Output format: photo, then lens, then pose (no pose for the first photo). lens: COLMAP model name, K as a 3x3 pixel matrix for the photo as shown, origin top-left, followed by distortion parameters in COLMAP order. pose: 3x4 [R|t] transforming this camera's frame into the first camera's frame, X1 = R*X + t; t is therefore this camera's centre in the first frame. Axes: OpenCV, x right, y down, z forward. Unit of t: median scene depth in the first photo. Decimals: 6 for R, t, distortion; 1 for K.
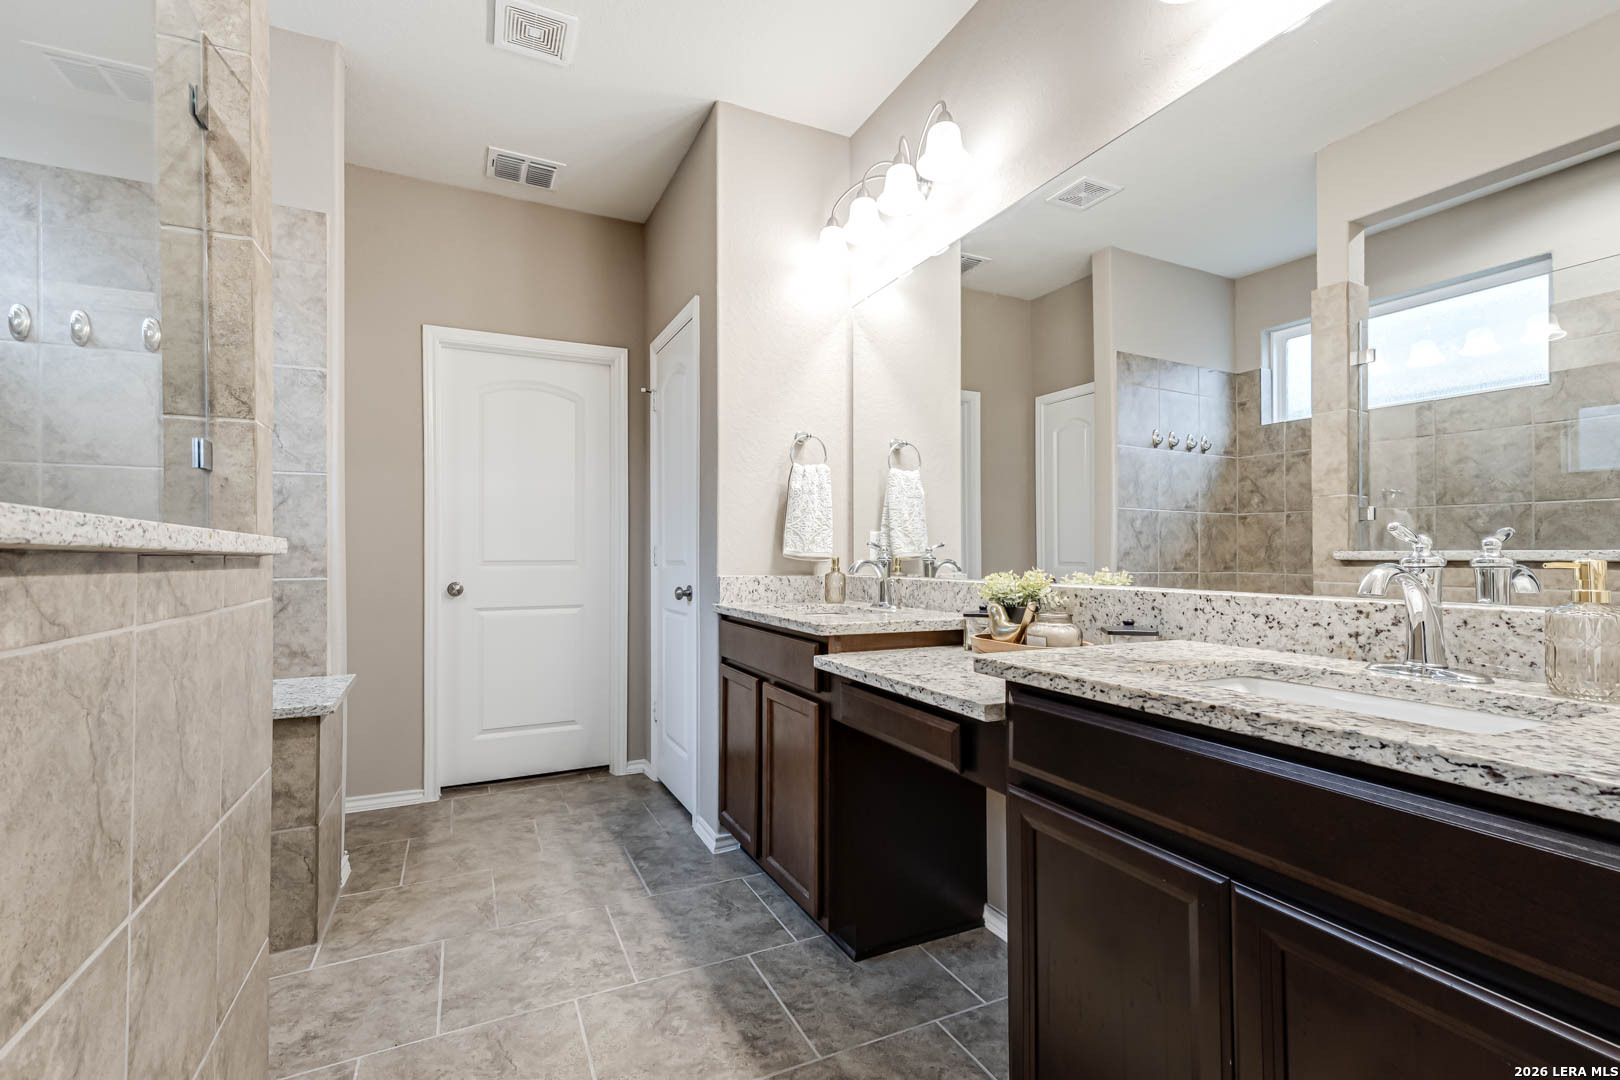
lens RADIAL K [[725.3, 0, 803.8], [0, 725.3, 549.7], [0, 0, 1]] dist [0.027931, -0.001027]
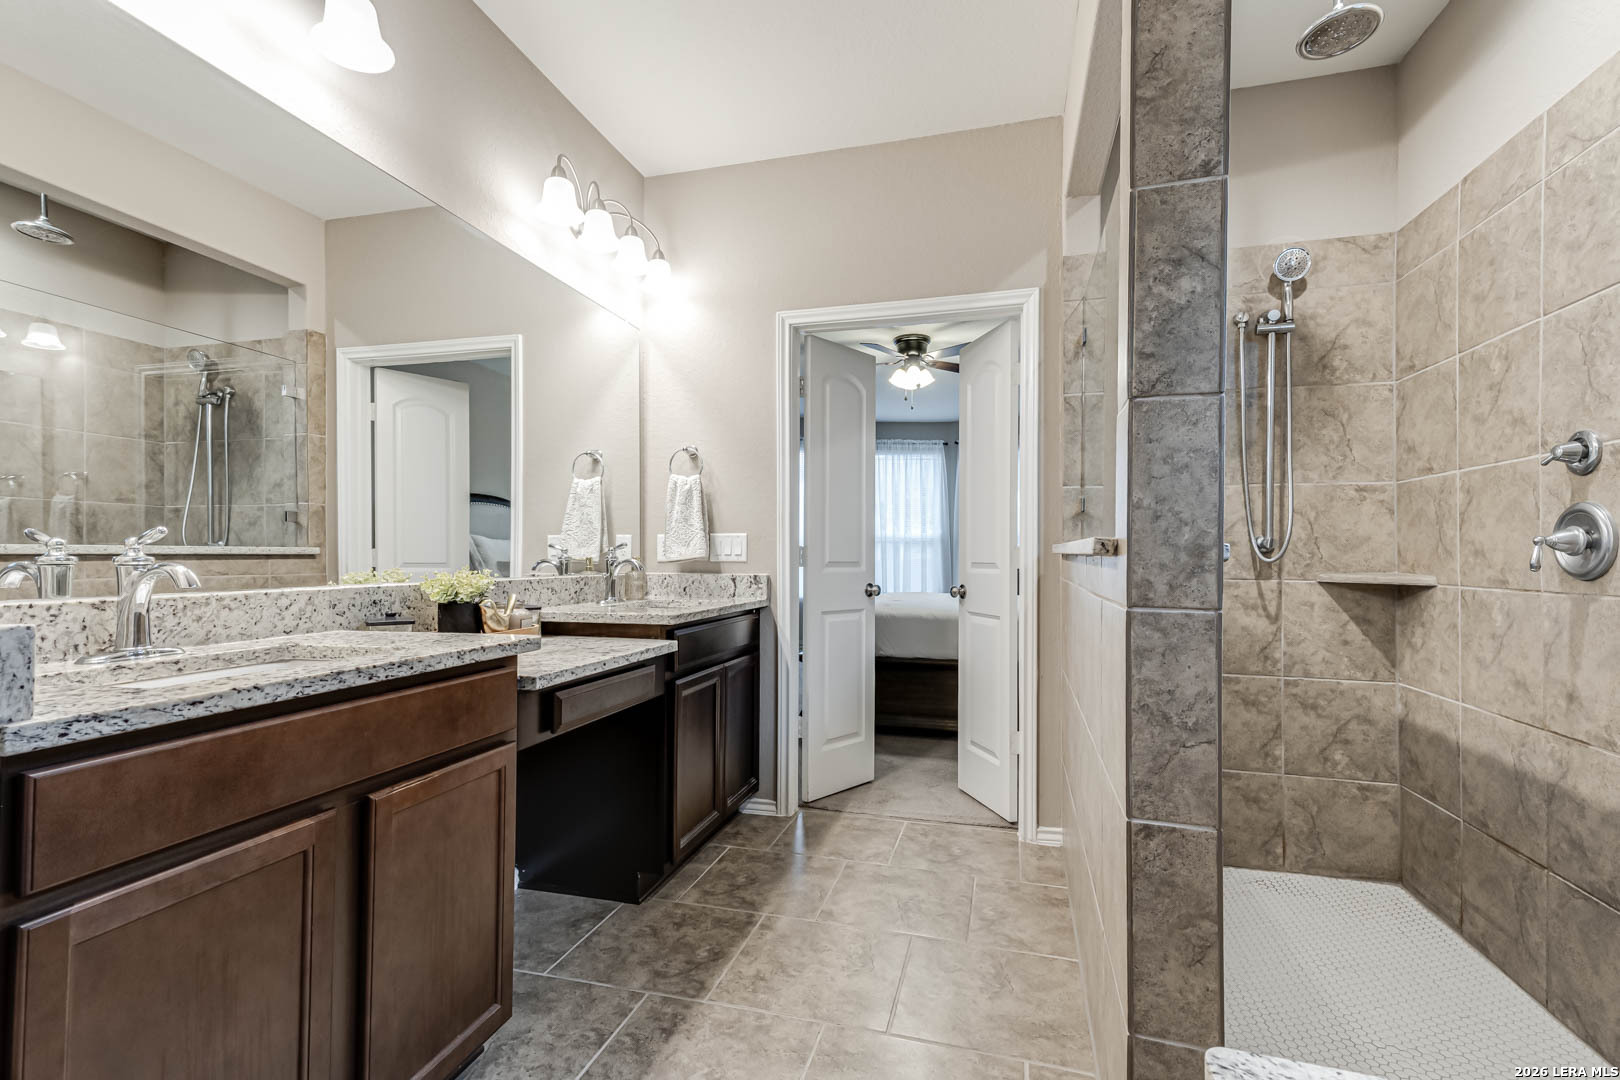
lens RADIAL K [[725.3, 0, 808.5], [0, 725.3, 545.2], [0, 0, 1]] dist [0.027931, -0.001027]
pose [[-0.752286, -0.000774, 0.658836, -0.882308], [-0.013066, 0.999820, -0.013745, 0.003181], [-0.658707, -0.018949, -0.752161, 1.637644]]
